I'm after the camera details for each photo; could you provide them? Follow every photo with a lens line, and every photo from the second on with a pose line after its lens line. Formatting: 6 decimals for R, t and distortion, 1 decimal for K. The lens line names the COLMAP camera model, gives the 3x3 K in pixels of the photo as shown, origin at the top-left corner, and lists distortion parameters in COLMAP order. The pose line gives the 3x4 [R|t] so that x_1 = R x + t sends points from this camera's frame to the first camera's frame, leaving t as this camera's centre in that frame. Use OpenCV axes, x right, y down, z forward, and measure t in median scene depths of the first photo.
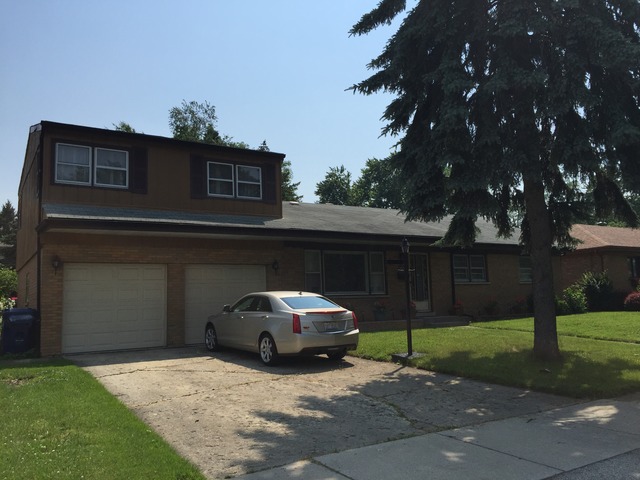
lens RADIAL K [[546.7, 0, 320.0], [0, 546.7, 240.8], [0, 0, 1]] dist [0.008917, 0.004504]
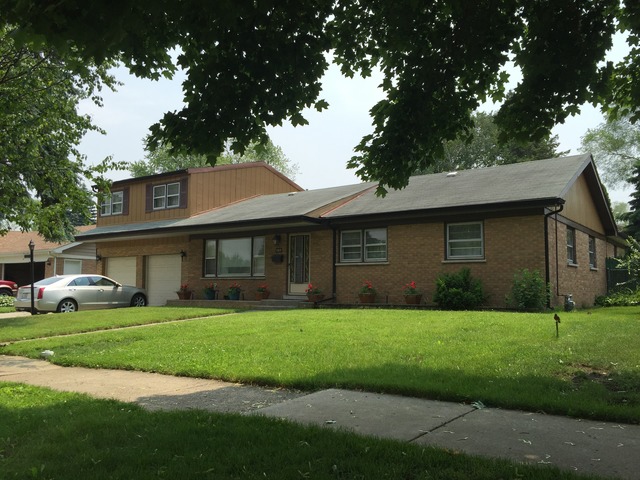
lens RADIAL K [[546.7, 0, 320.2], [0, 546.7, 240.0], [0, 0, 1]] dist [0.008917, 0.004504]
pose [[0.372960, -0.046943, -0.926659, 1.203378], [0.091156, 0.995742, -0.013754, 0.056018], [0.923359, -0.079341, 0.375651, 0.755350]]
